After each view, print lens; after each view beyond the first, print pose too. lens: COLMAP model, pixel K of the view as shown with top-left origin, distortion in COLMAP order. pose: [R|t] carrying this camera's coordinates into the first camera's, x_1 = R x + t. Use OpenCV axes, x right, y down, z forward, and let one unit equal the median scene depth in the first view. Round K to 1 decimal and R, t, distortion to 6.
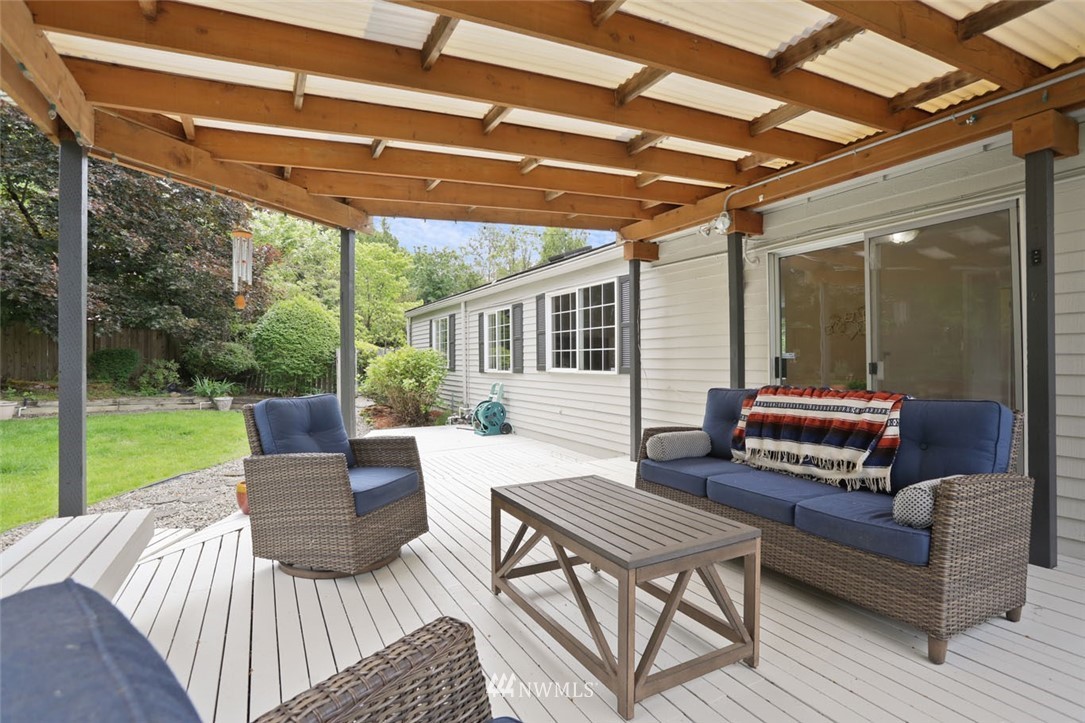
lens RADIAL K [[528.6, 0, 542.2], [0, 528.6, 357.1], [0, 0, 1]] dist [-0.072547, 0.029928]
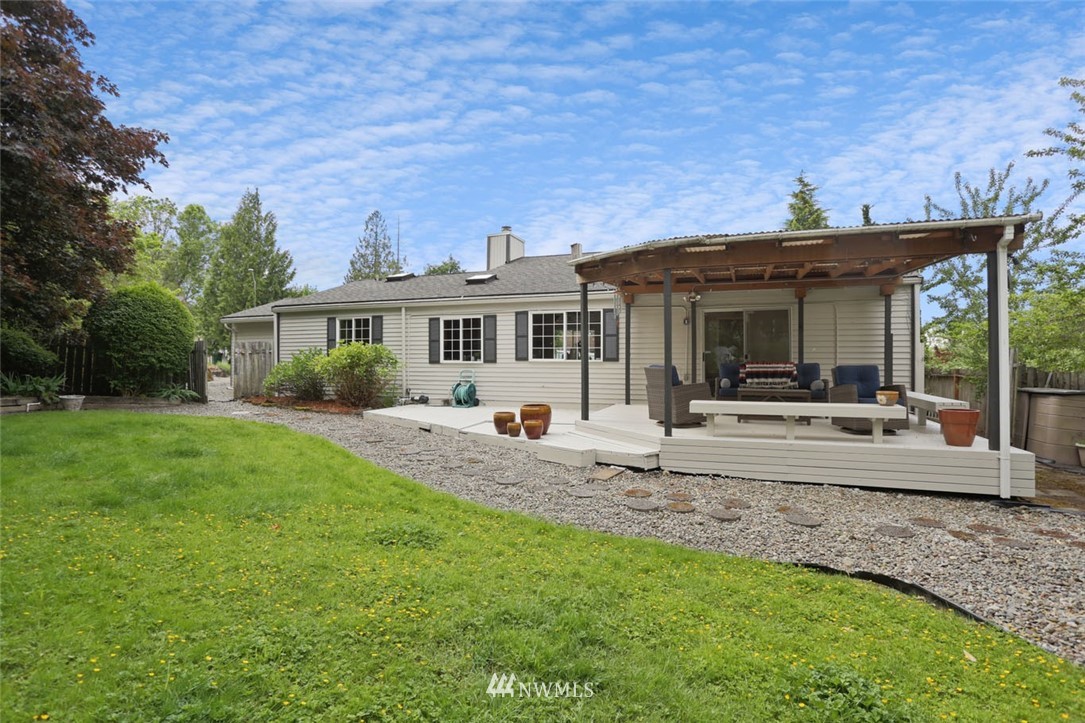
lens RADIAL K [[528.6, 0, 542.2], [0, 528.6, 357.1], [0, 0, 1]] dist [-0.072547, 0.029928]
pose [[0.755178, 0.004389, 0.655505, -1.032042], [-0.008096, 0.999964, 0.002632, 0.011328], [-0.655470, -0.007295, 0.755186, -0.216117]]
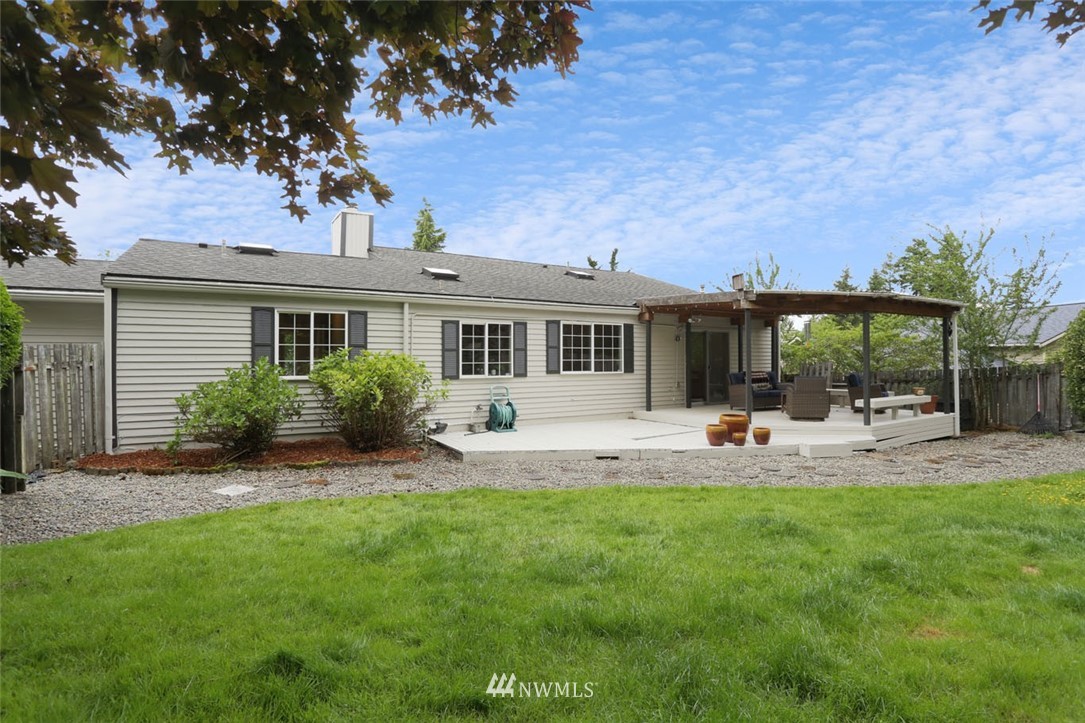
lens RADIAL K [[528.6, 0, 542.2], [0, 528.6, 357.1], [0, 0, 1]] dist [-0.072547, 0.029928]
pose [[-0.060067, 0.037707, 0.997482, -1.515993], [0.013647, 0.999224, -0.036951, 0.035534], [-0.998101, 0.011394, -0.060535, 1.191911]]
